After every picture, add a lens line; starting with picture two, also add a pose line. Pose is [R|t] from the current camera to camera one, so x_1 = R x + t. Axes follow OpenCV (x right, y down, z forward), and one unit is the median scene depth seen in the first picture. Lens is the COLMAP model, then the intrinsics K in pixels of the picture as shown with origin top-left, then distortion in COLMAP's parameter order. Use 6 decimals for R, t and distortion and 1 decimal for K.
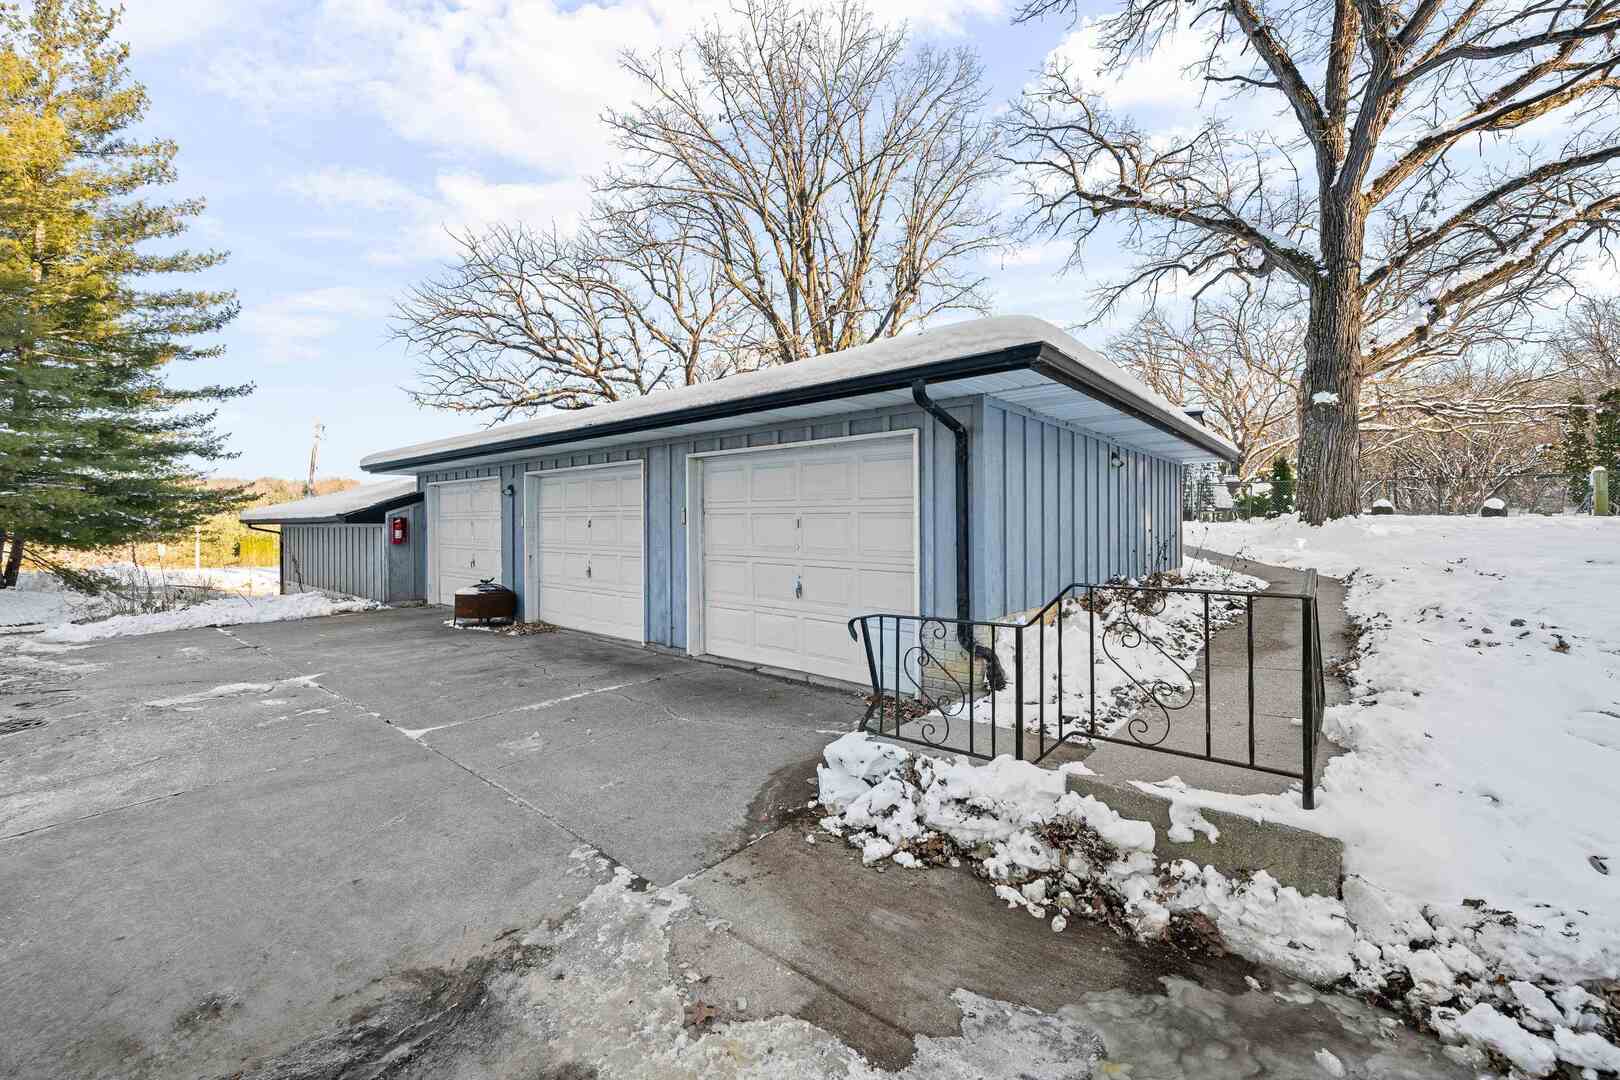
lens RADIAL K [[661.7, 0, 810.0], [0, 661.7, 511.2], [0, 0, 1]] dist [-0.001121, -0.000050]
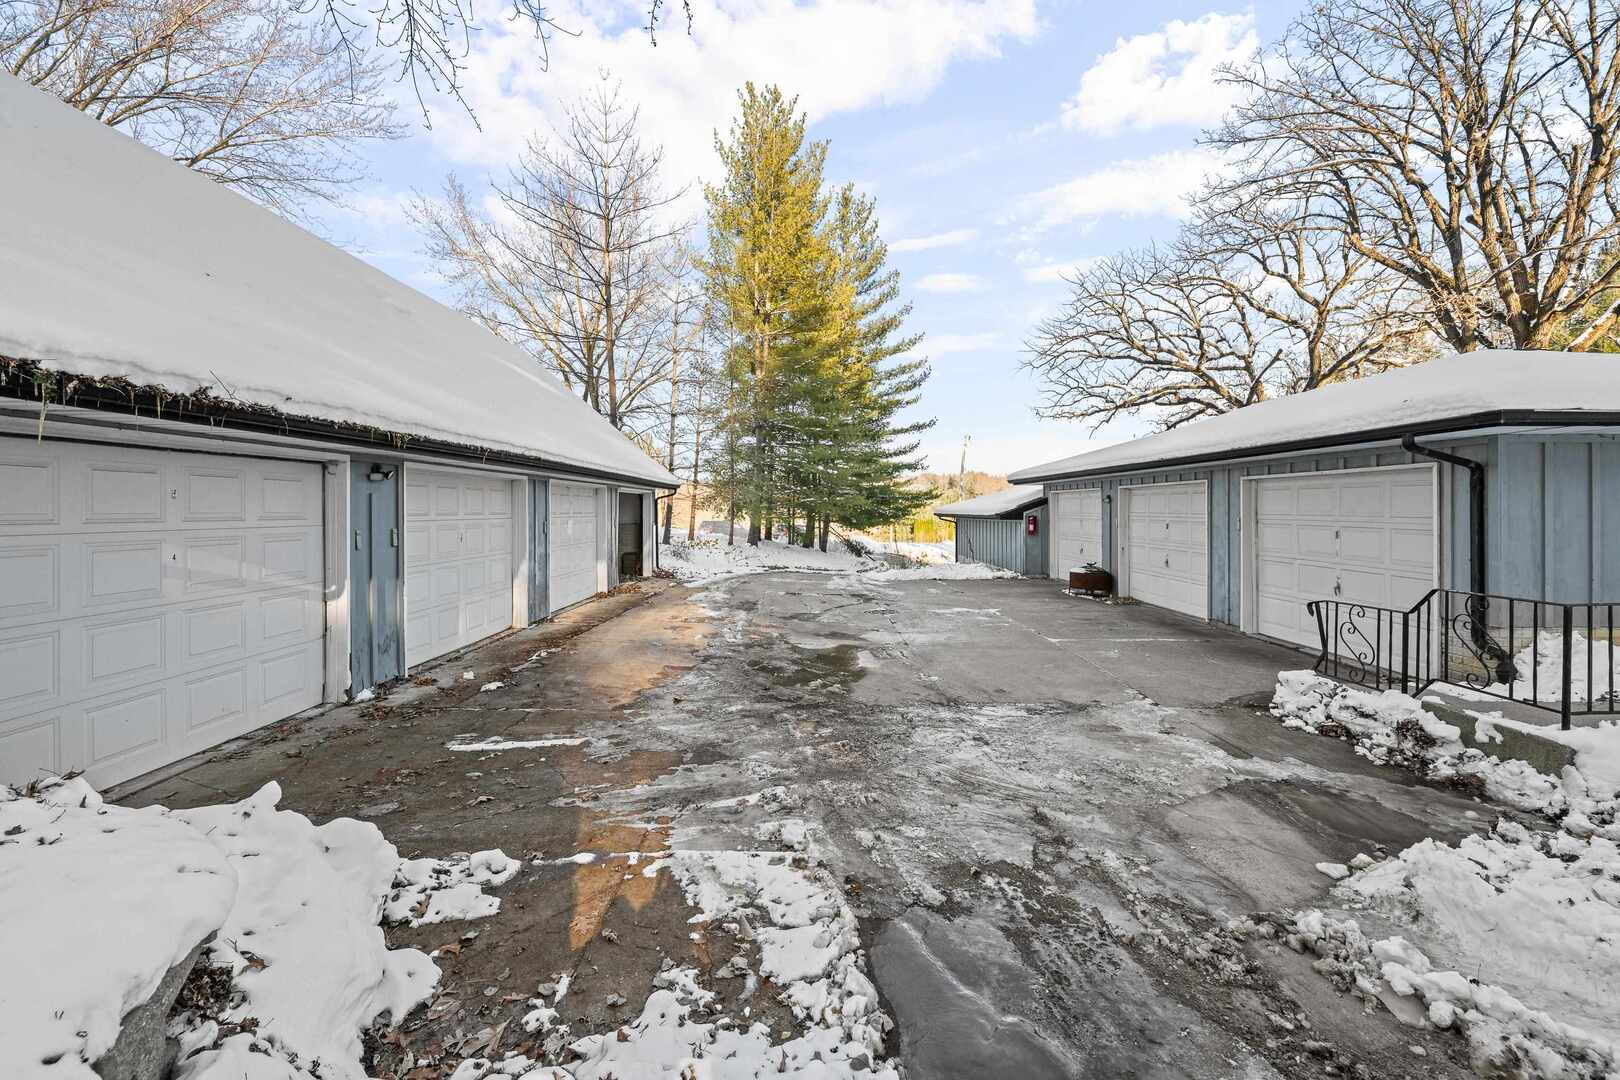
lens RADIAL K [[661.7, 0, 810.0], [0, 661.7, 511.2], [0, 0, 1]] dist [-0.001121, -0.000050]
pose [[0.652550, 0.009942, -0.757680, 0.104906], [0.005725, 0.999821, 0.018050, -0.020254], [0.757724, -0.016117, 0.652376, -0.208226]]
